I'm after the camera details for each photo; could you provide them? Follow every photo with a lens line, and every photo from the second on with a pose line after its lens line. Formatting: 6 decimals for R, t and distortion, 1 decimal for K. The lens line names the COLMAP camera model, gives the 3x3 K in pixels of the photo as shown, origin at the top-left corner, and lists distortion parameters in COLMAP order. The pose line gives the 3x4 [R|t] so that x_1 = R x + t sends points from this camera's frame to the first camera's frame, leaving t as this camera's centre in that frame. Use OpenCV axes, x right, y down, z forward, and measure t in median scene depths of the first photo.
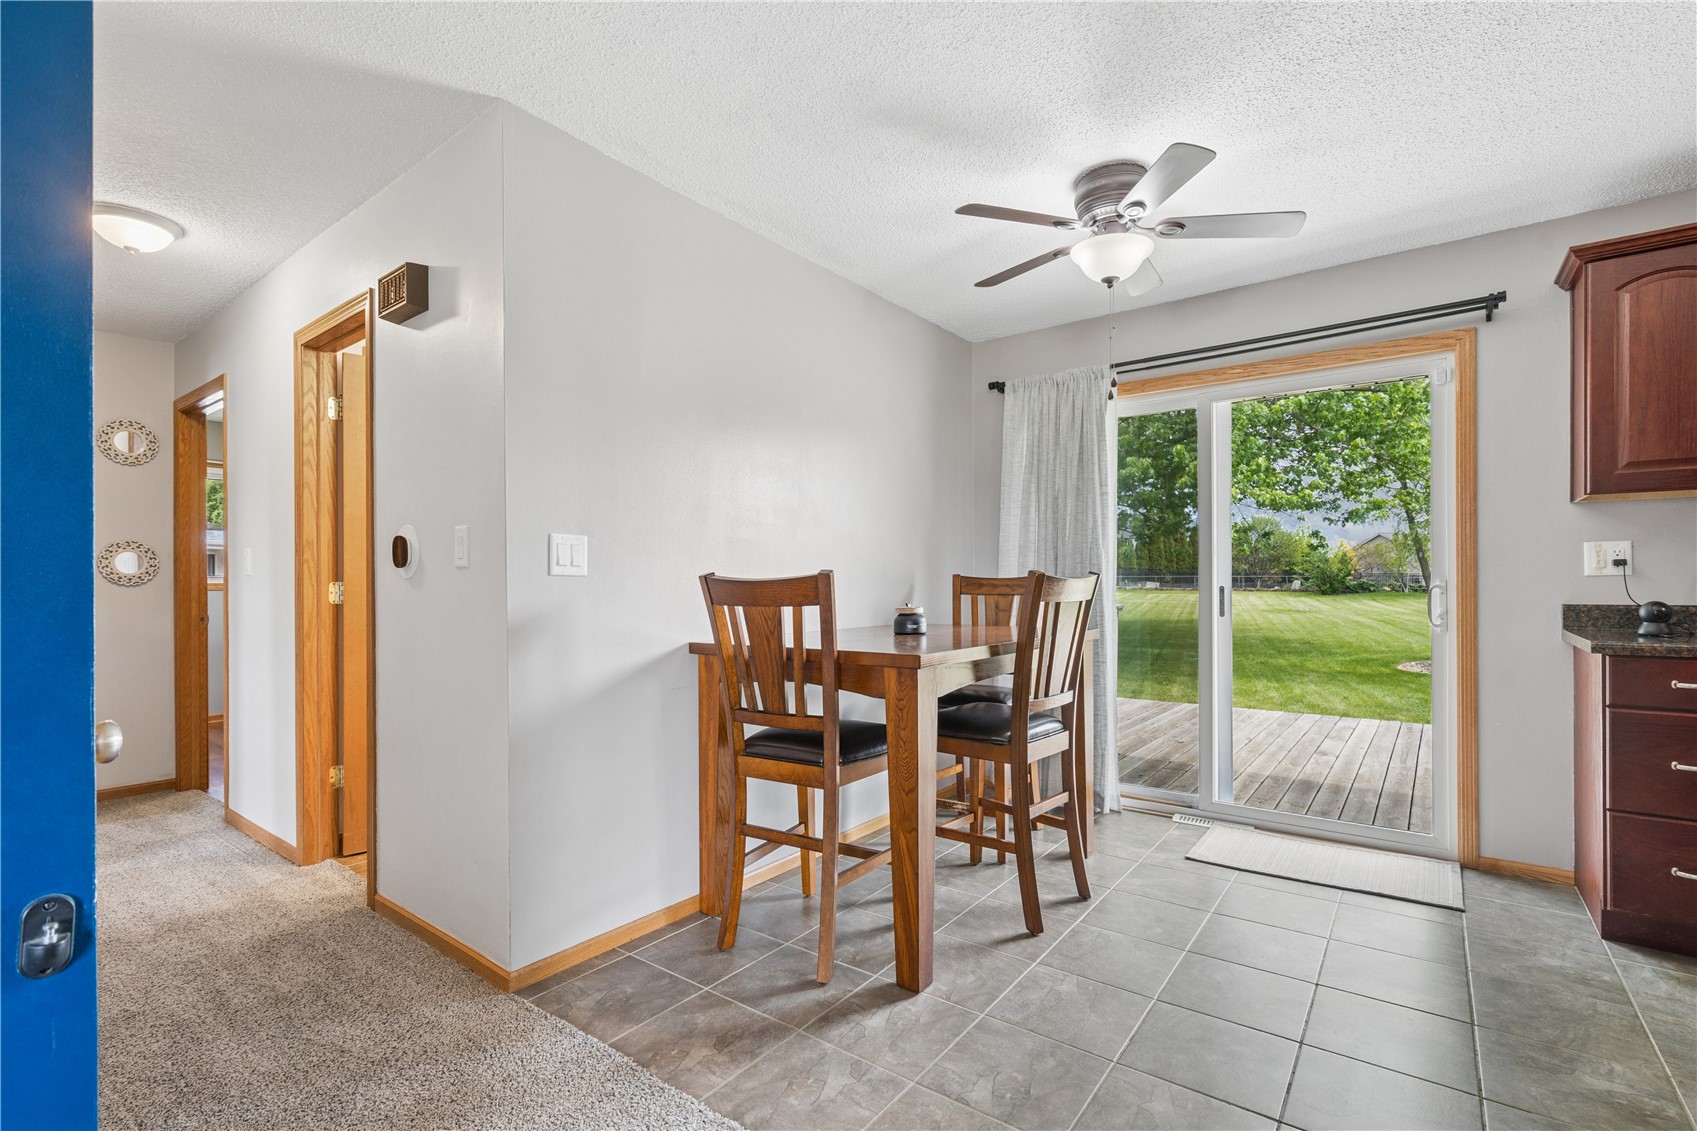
lens RADIAL K [[773.6, 0, 848.3], [0, 773.6, 577.6], [0, 0, 1]] dist [0.001456, 0.000369]
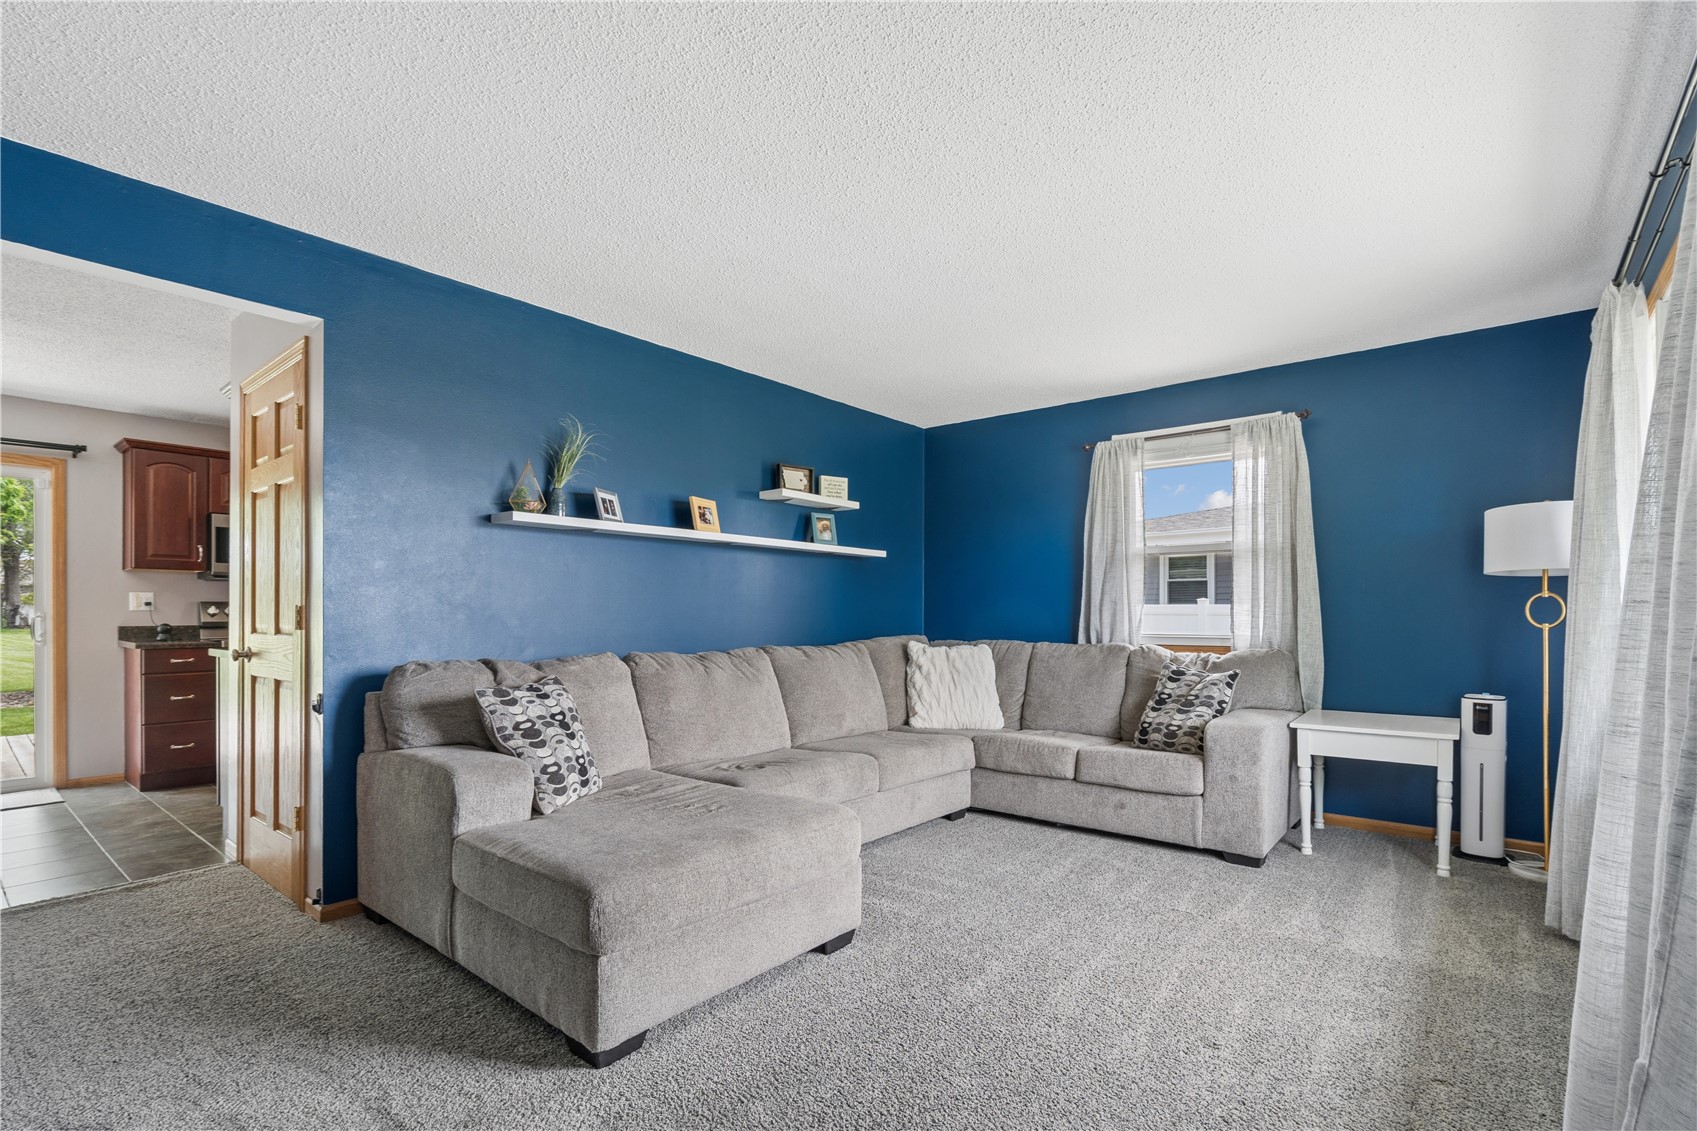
lens RADIAL K [[783.2, 0, 853.1], [0, 783.2, 616.8], [0, 0, 1]] dist [-0.003432, -0.000790]
pose [[0.046452, -0.001812, 0.998919, -0.756363], [-0.003785, 0.999991, 0.001990, 0.001905], [-0.998913, -0.003874, 0.046445, -0.738190]]
